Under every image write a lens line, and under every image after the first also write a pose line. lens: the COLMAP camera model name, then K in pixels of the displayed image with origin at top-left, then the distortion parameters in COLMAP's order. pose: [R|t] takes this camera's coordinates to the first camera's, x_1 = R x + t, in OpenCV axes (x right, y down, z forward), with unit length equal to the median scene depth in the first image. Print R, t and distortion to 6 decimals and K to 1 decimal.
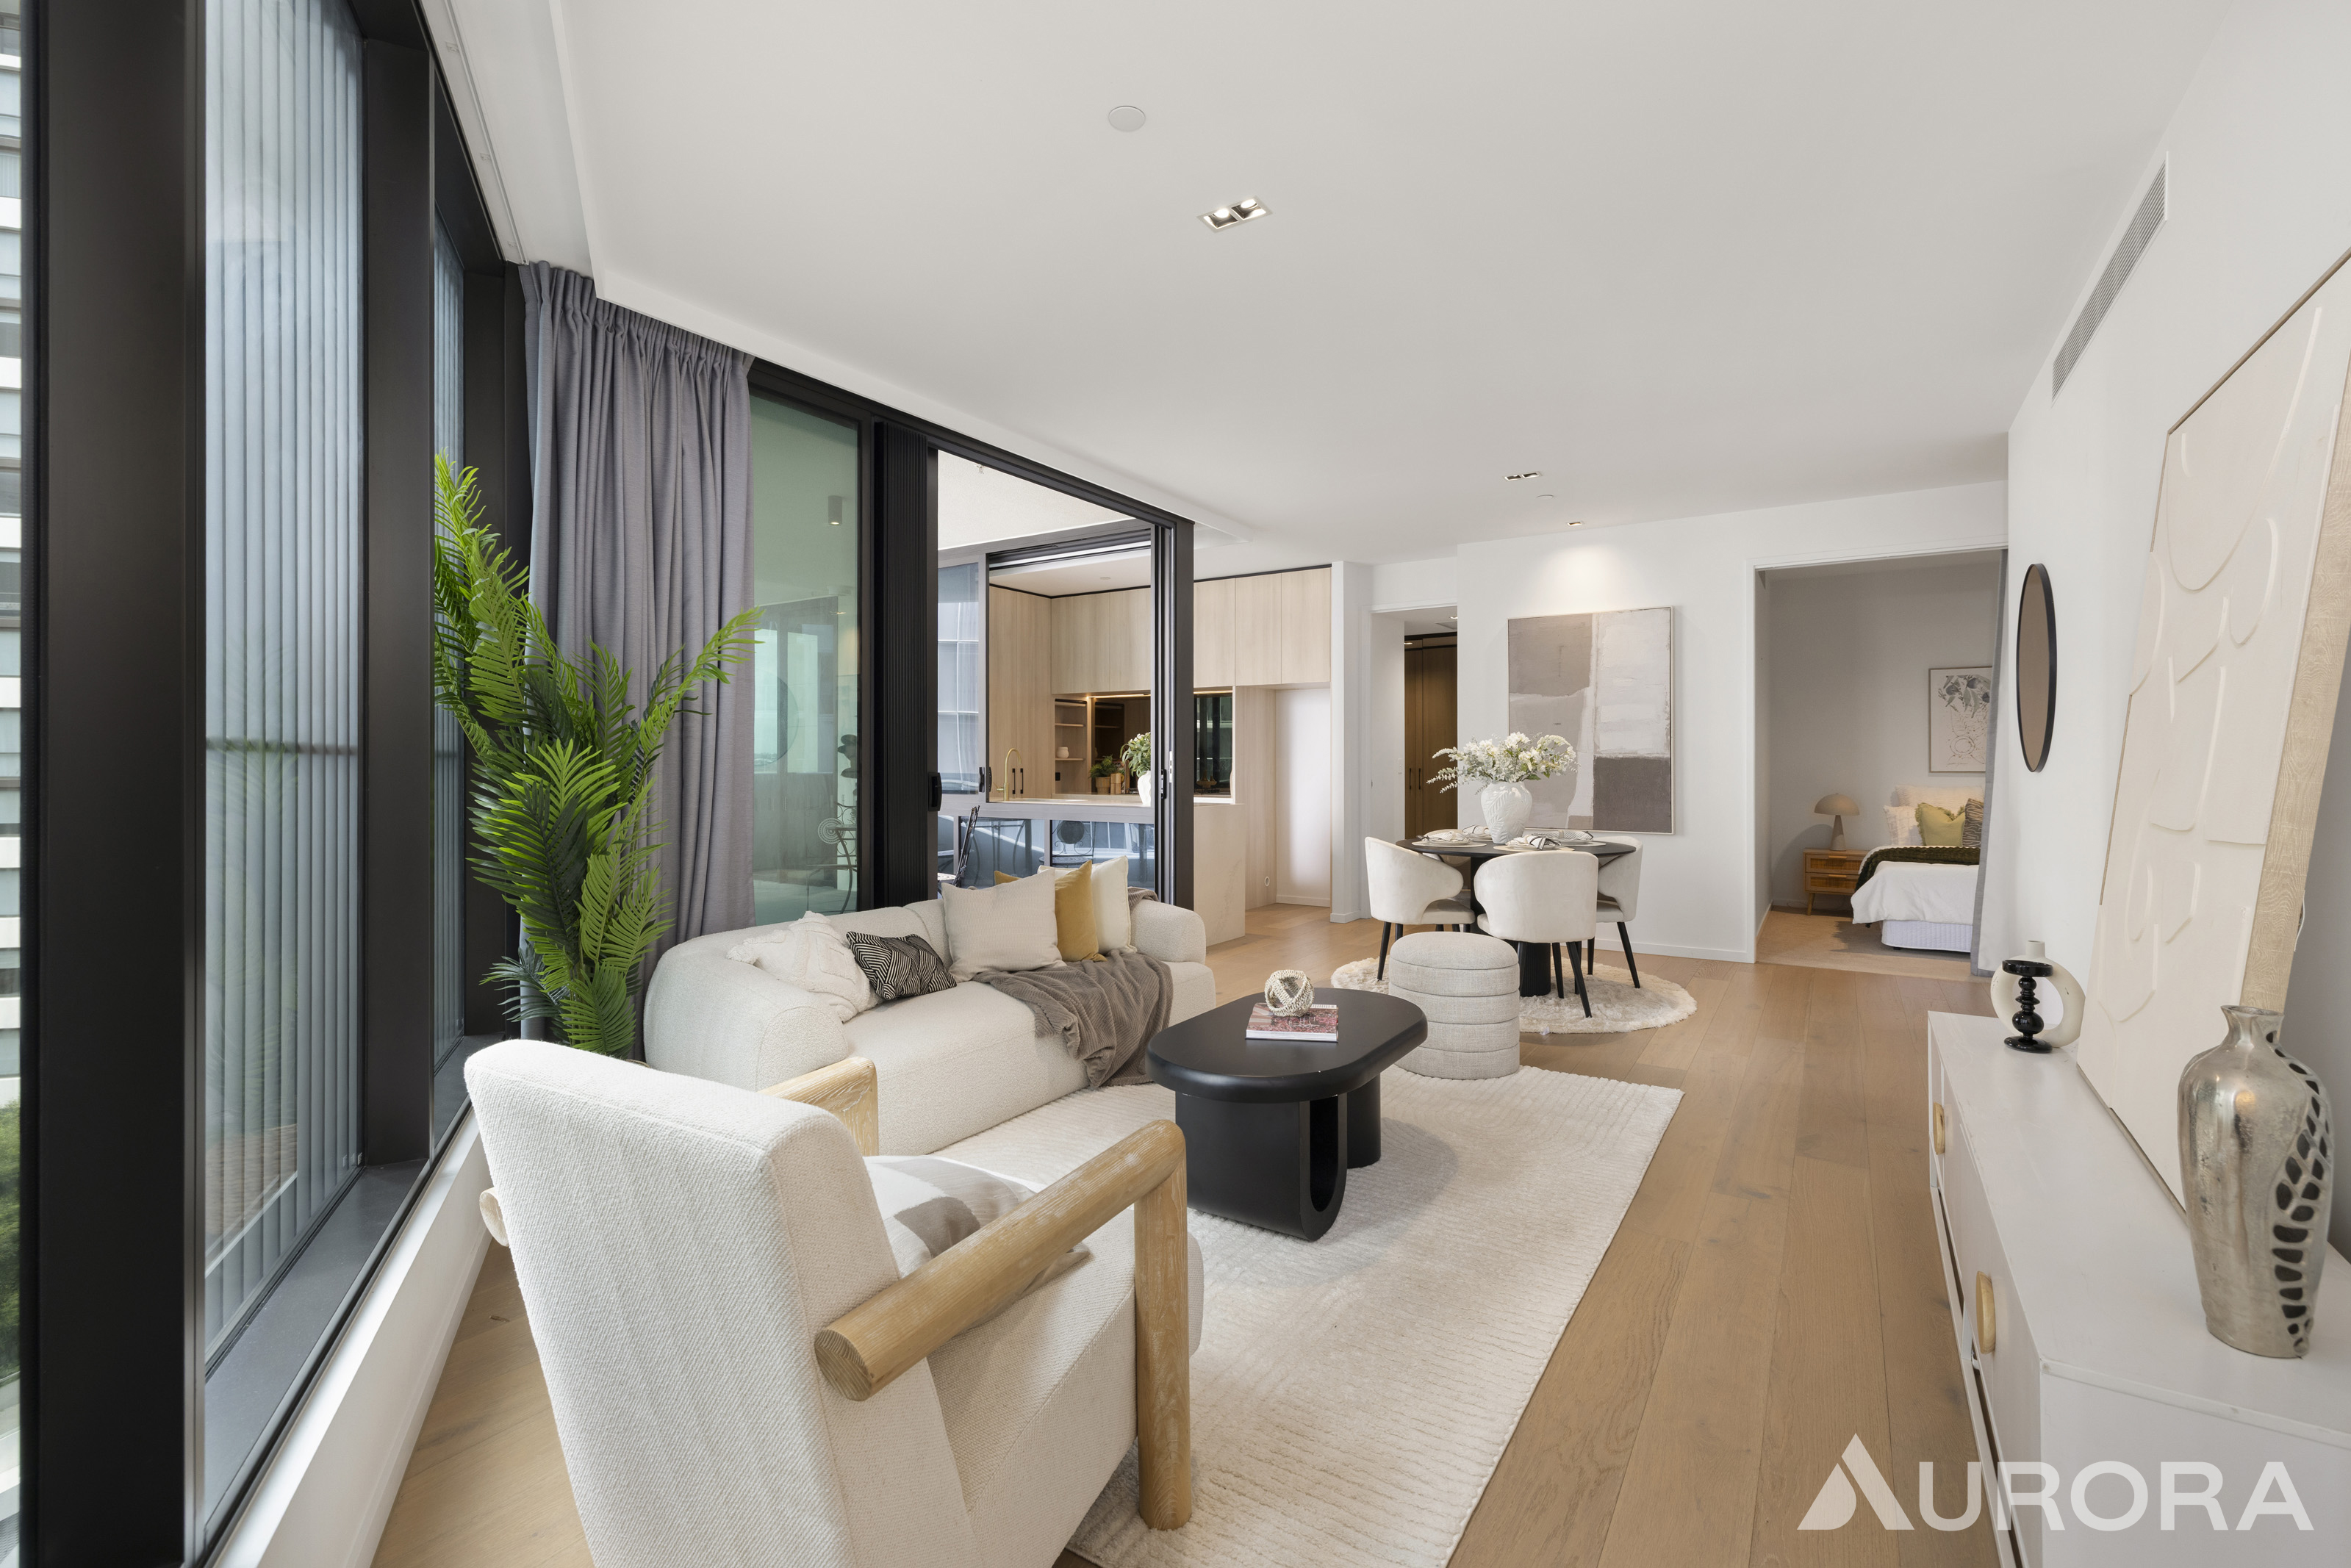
lens RADIAL K [[990.8, 0, 1184.4], [0, 990.8, 761.0], [0, 0, 1]] dist [0.001338, -0.000369]
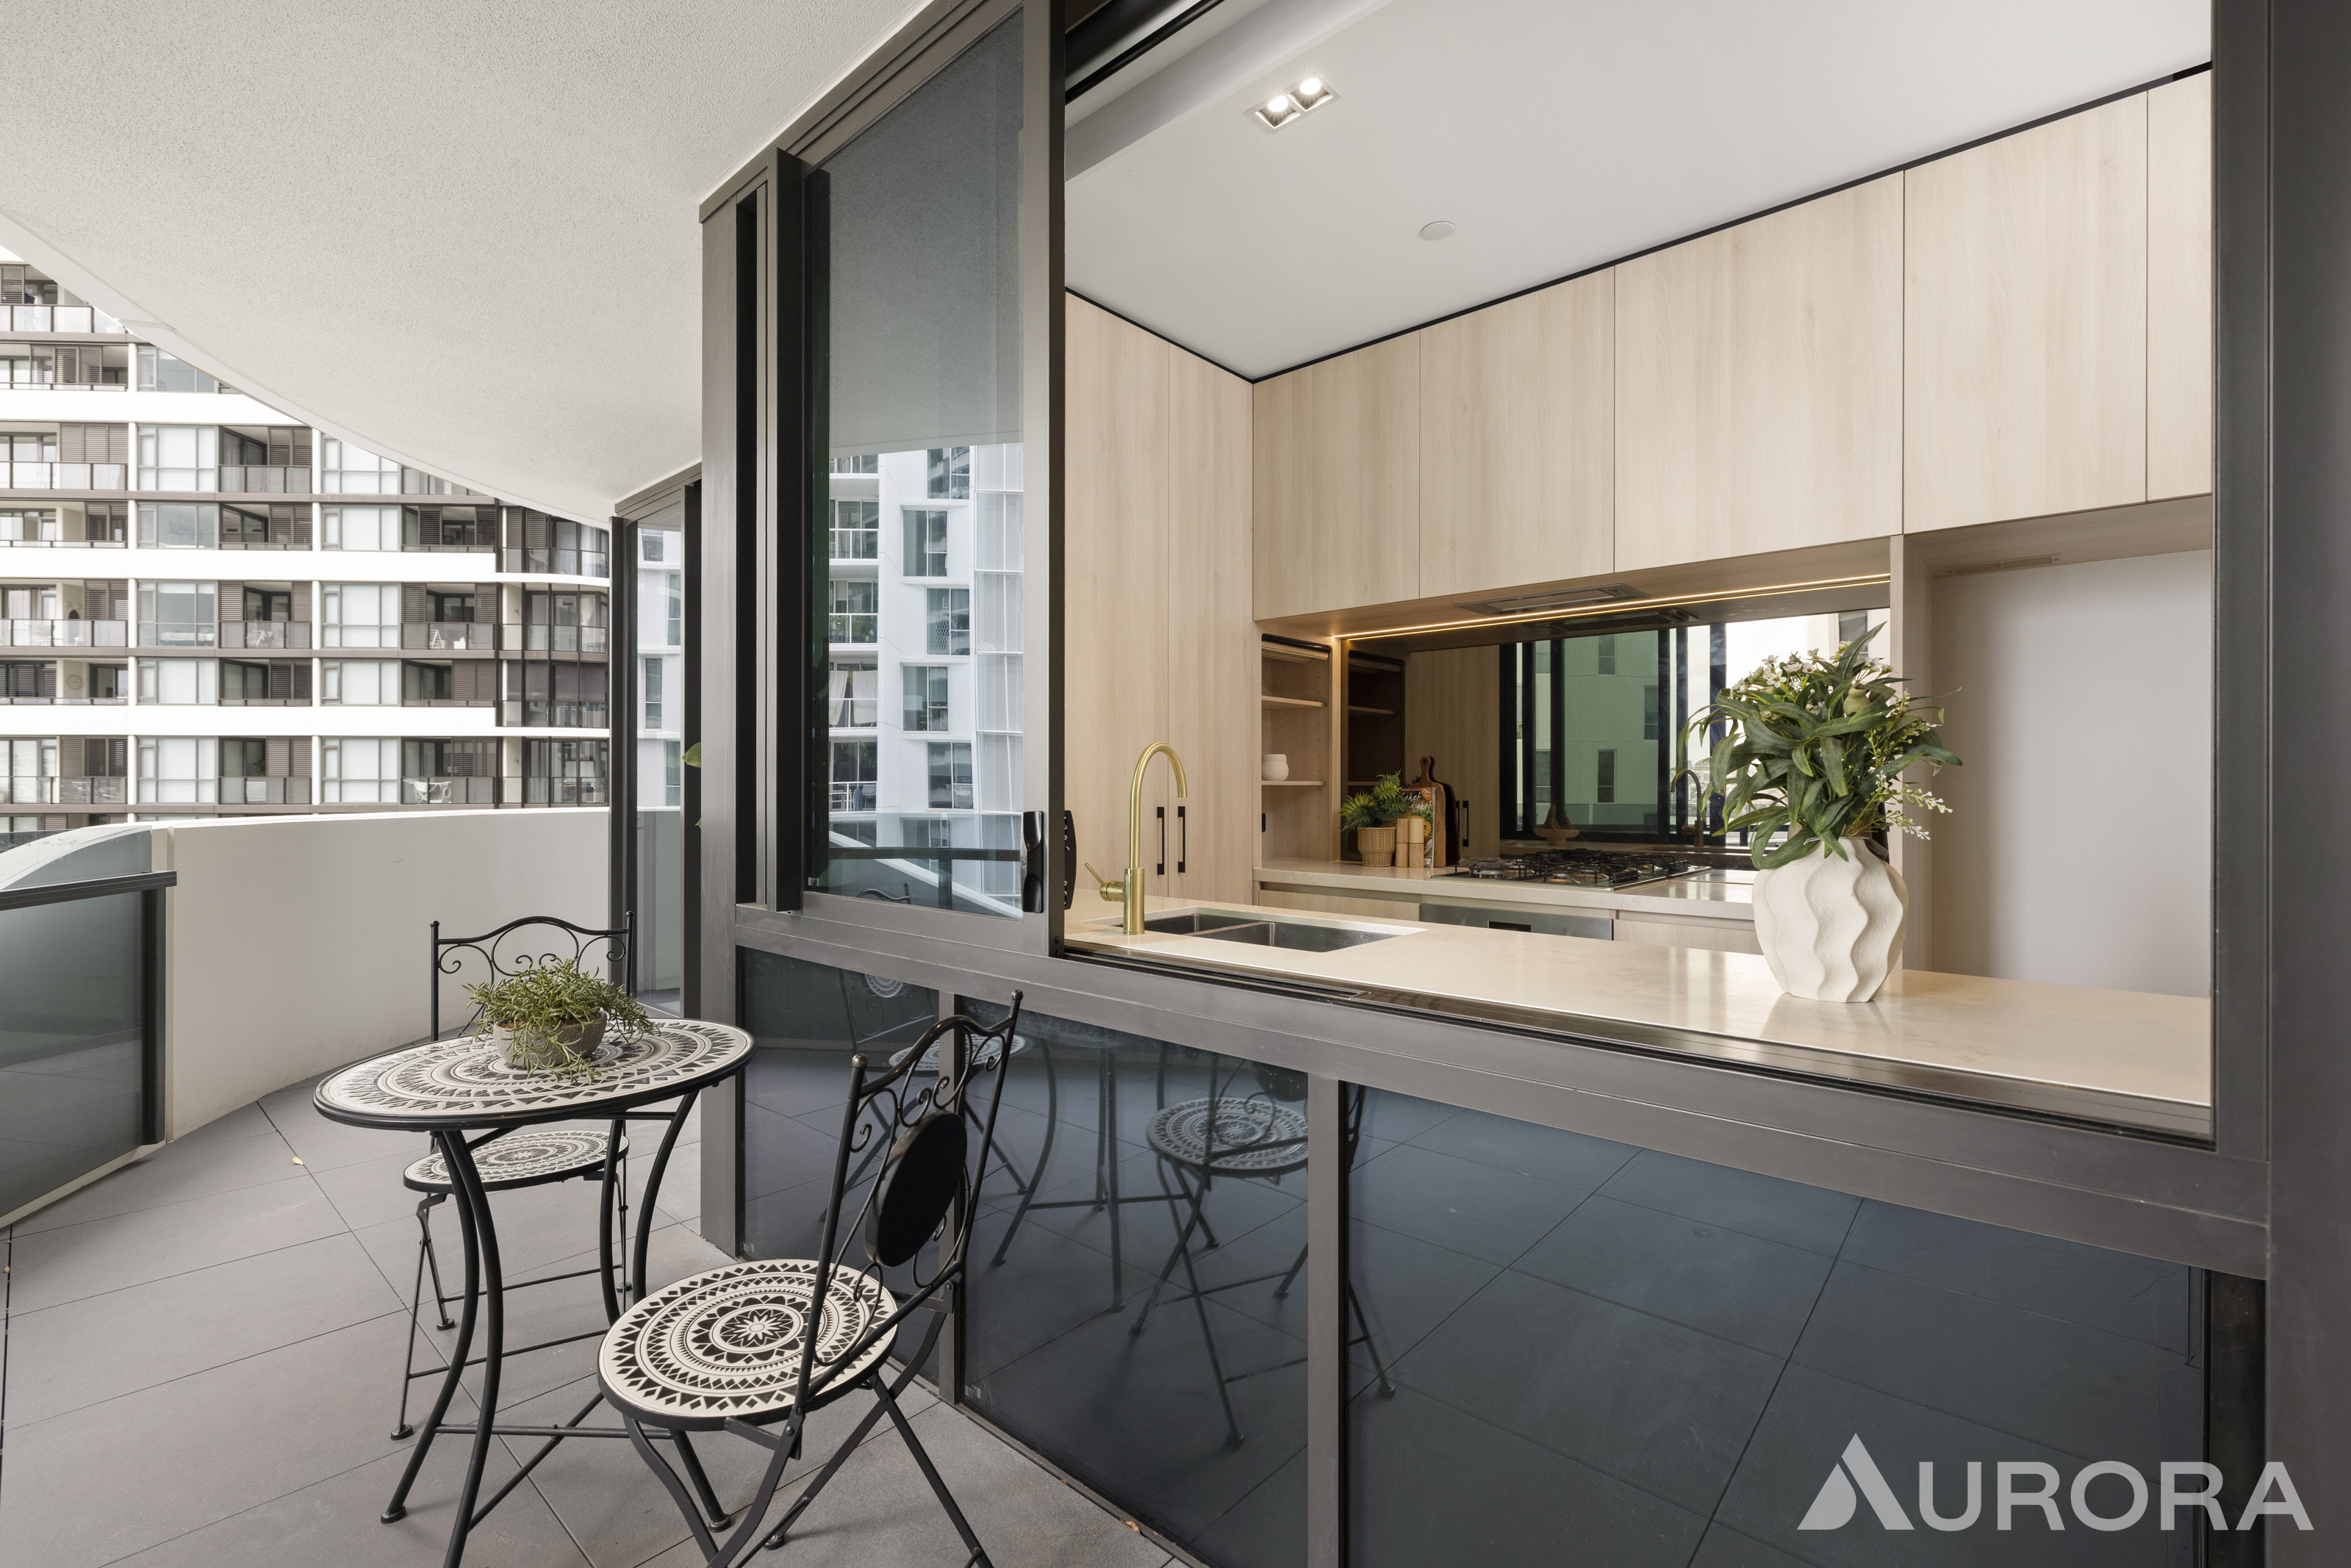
lens RADIAL K [[1018.2, 0, 1181.1], [0, 1018.2, 790.2], [0, 0, 1]] dist [-0.000982, 0.000548]
pose [[0.988628, 0.000727, -0.150383, -0.138936], [-0.000379, 0.999997, 0.002340, 0.000291], [0.150384, -0.002257, 0.988625, 0.805745]]
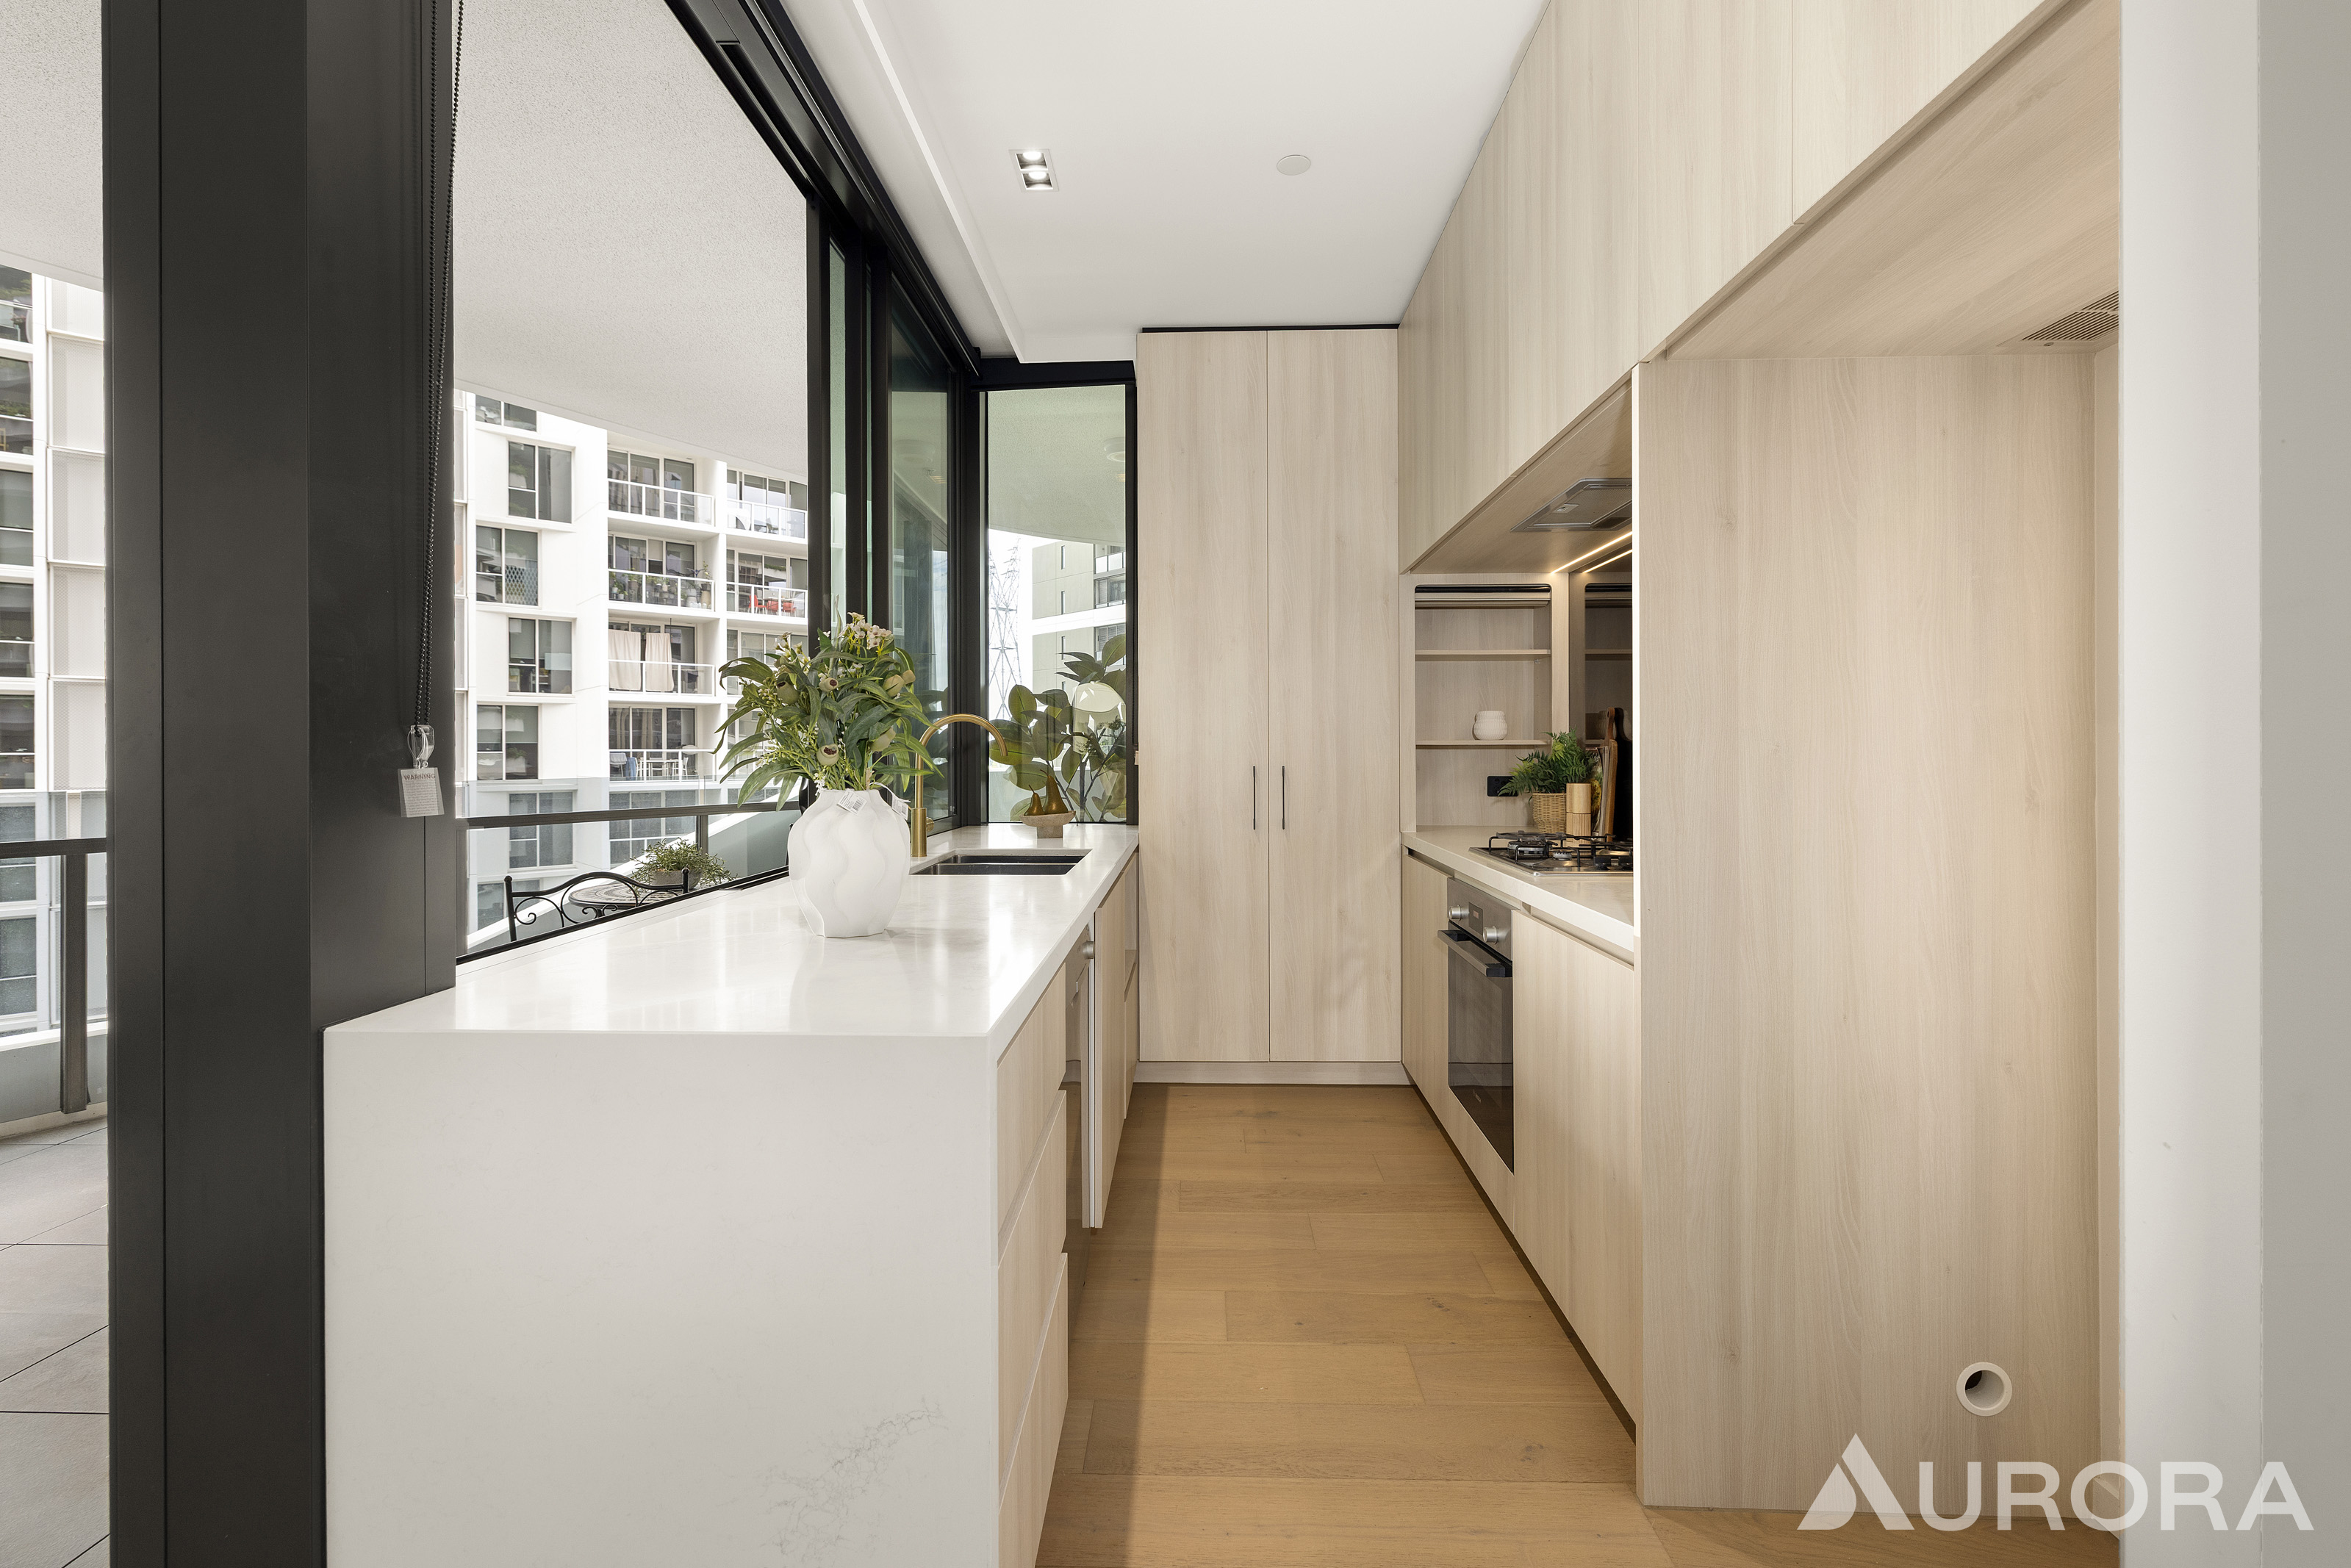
lens RADIAL K [[990.8, 0, 1175.7], [0, 990.8, 752.3], [0, 0, 1]] dist [0.001338, -0.000369]
pose [[0.524411, -0.001068, -0.851465, 0.204147], [0.006211, 0.999977, 0.002571, 0.000885], [0.851443, -0.006636, 0.524406, 0.988874]]
